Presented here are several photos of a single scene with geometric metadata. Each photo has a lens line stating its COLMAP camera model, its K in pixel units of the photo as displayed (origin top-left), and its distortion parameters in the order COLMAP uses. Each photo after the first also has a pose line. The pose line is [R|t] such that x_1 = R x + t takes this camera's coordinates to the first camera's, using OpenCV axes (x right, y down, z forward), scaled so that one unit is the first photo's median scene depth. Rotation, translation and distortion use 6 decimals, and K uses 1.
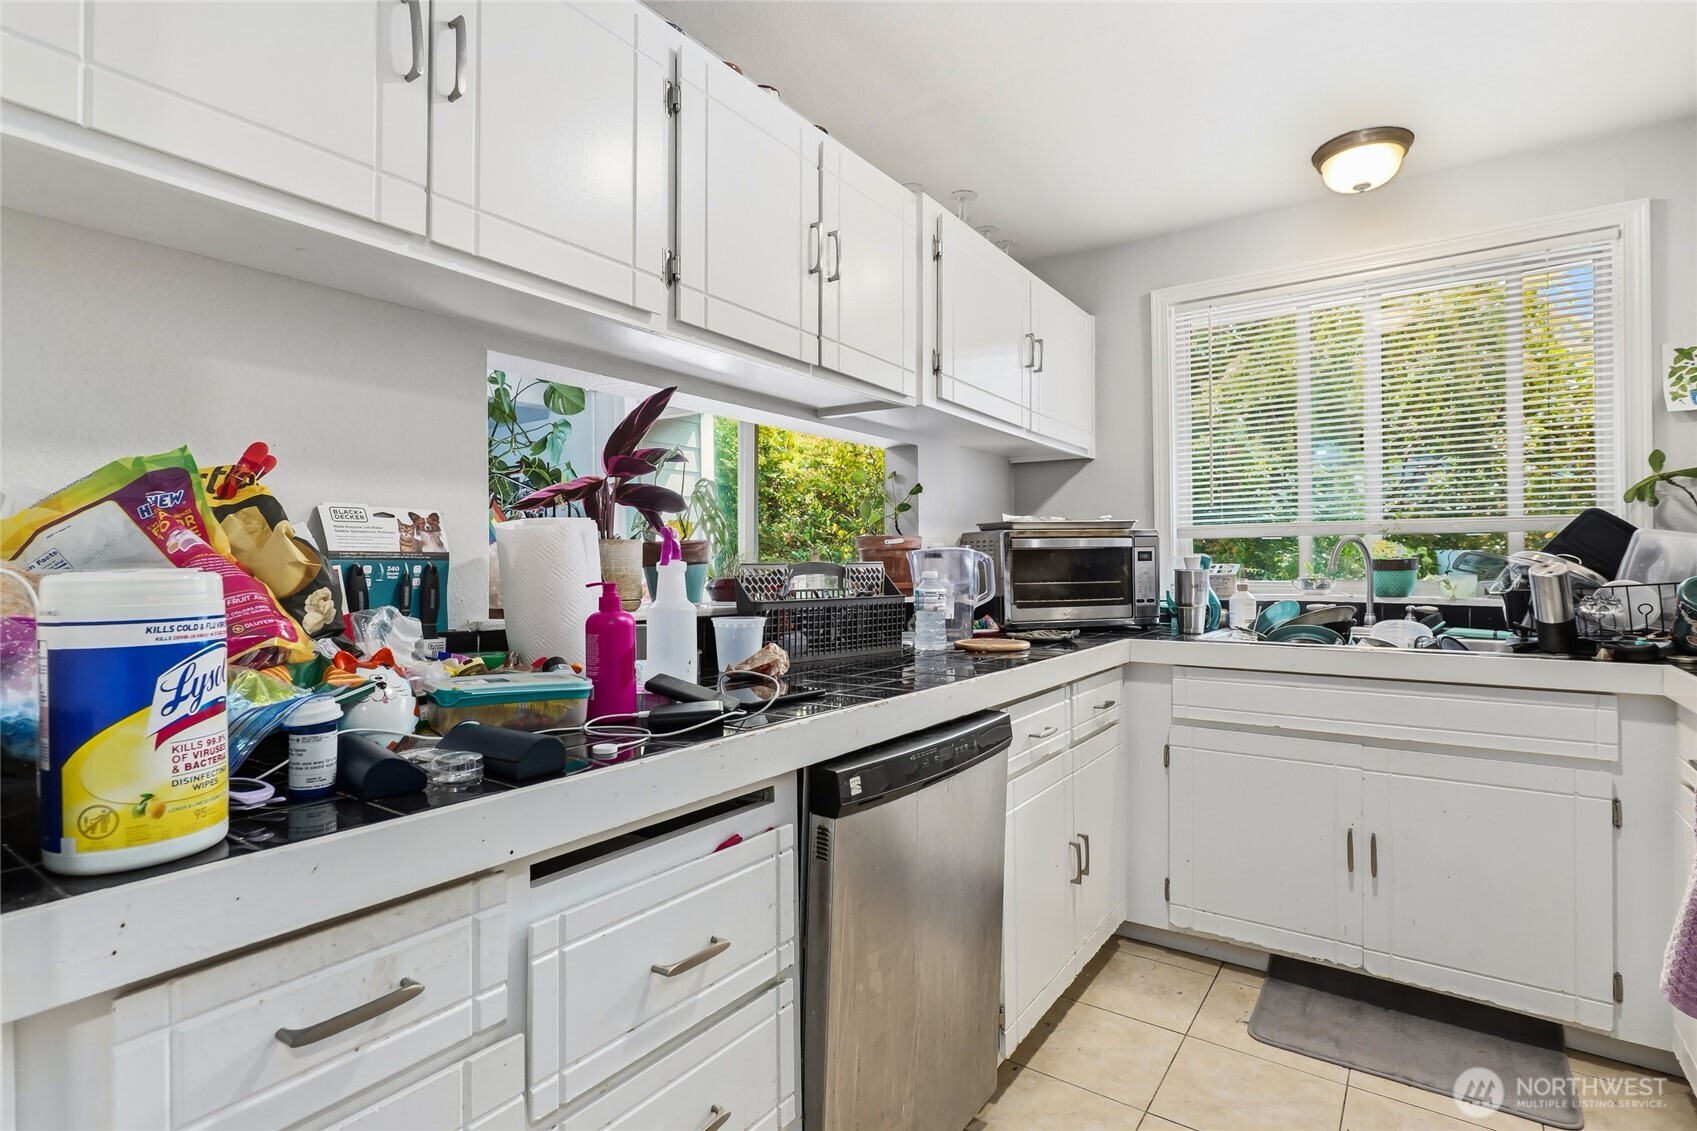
lens RADIAL K [[835.1, 0, 851.5], [0, 835.1, 565.2], [0, 0, 1]] dist [-0.013406, -0.001557]
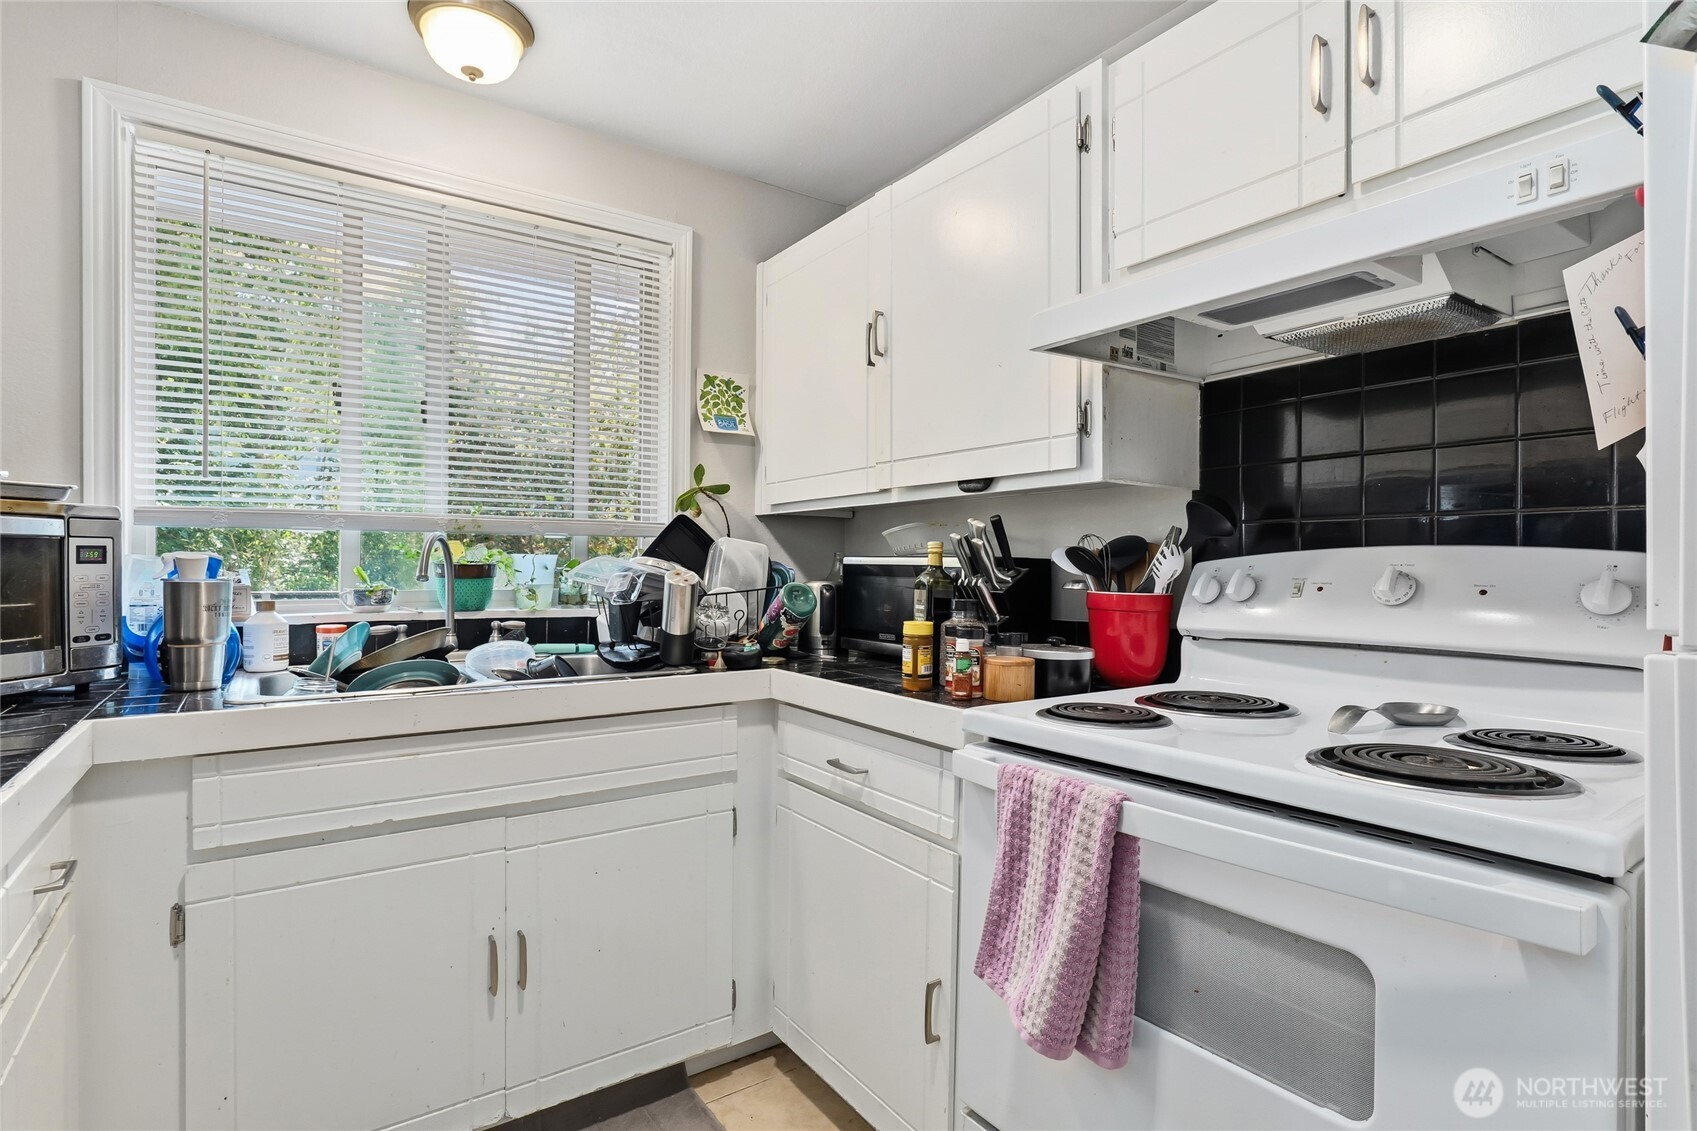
lens RADIAL K [[835.1, 0, 849.3], [0, 835.1, 564.3], [0, 0, 1]] dist [-0.013406, -0.001557]
pose [[0.330874, 0.005221, 0.943660, 0.015321], [-0.006467, 0.999974, -0.003265, -0.006674], [-0.943653, -0.005023, 0.330899, 0.401183]]
